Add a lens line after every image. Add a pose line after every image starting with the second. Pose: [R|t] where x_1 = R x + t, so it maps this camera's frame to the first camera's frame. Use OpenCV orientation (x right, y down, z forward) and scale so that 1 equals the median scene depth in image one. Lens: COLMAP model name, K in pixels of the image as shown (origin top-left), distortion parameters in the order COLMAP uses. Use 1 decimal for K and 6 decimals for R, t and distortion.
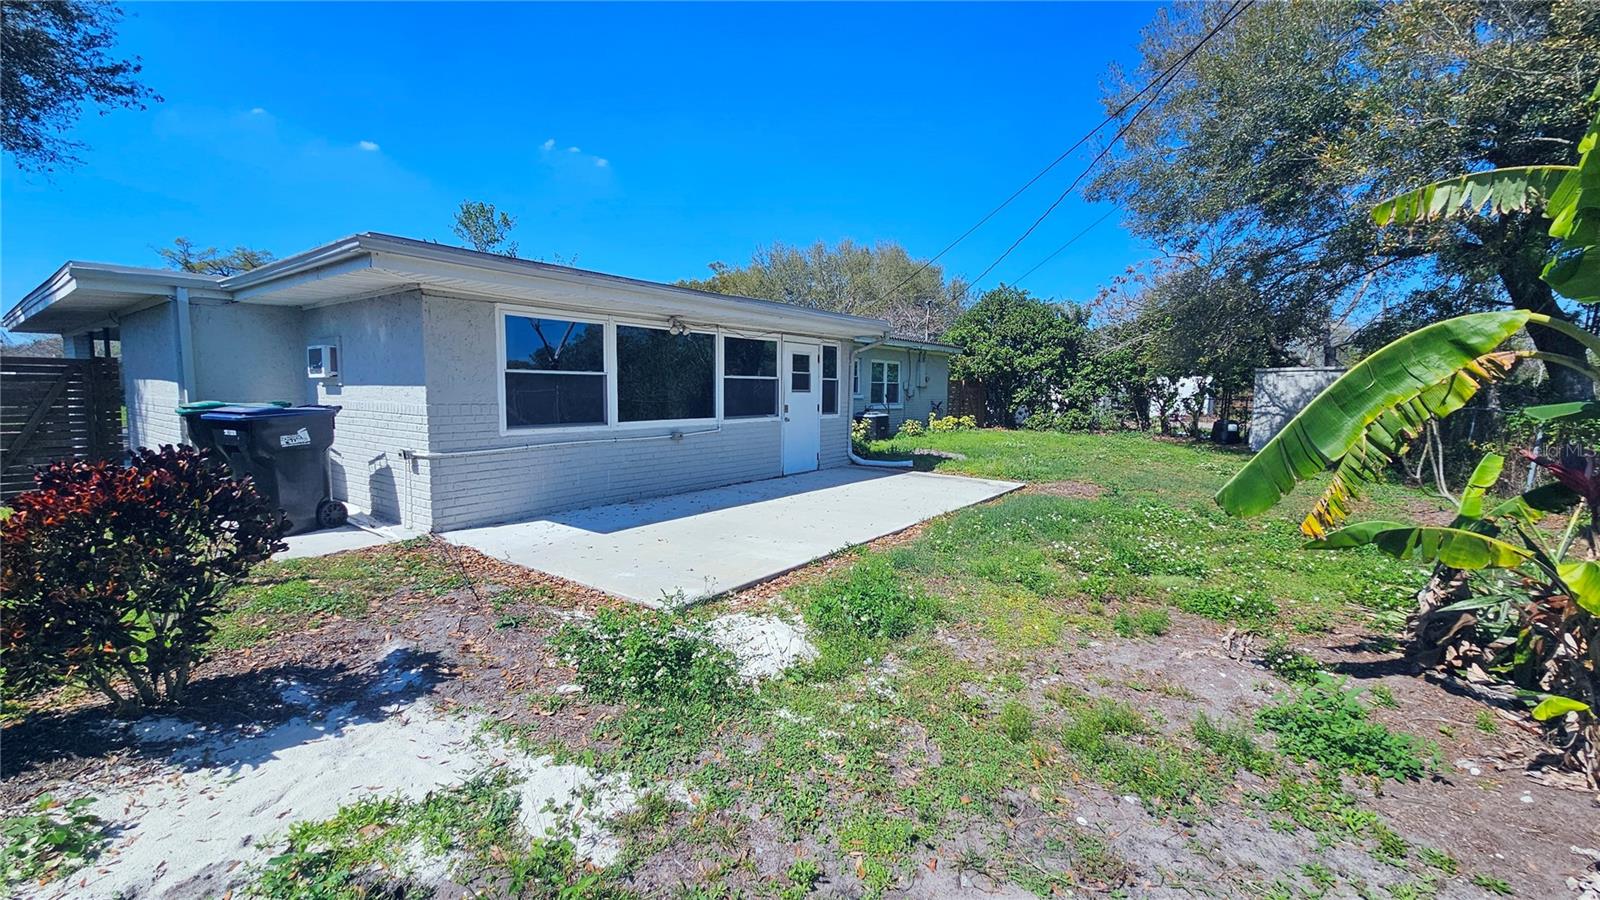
lens RADIAL K [[656.2, 0, 788.2], [0, 656.2, 449.5], [0, 0, 1]] dist [-0.001104, 0.000220]
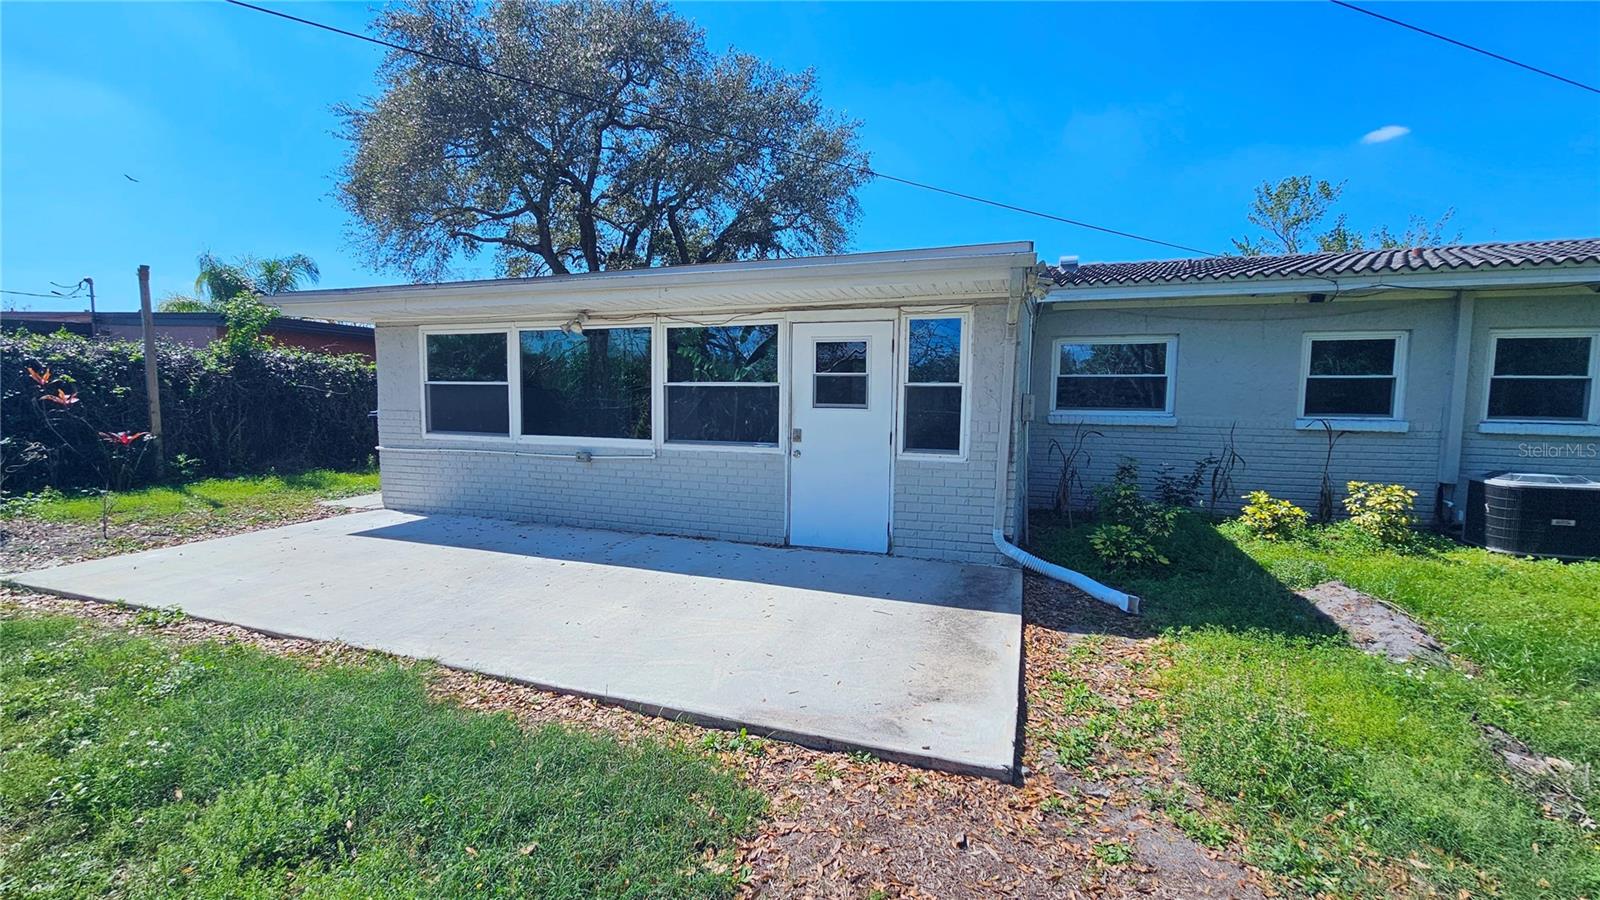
lens RADIAL K [[656.2, 0, 788.2], [0, 656.2, 449.5], [0, 0, 1]] dist [-0.001104, 0.000220]
pose [[0.303450, 0.070783, -0.950215, 0.634233], [-0.098276, 0.994244, 0.042679, -0.083592], [0.947766, 0.080432, 0.308659, 0.913725]]
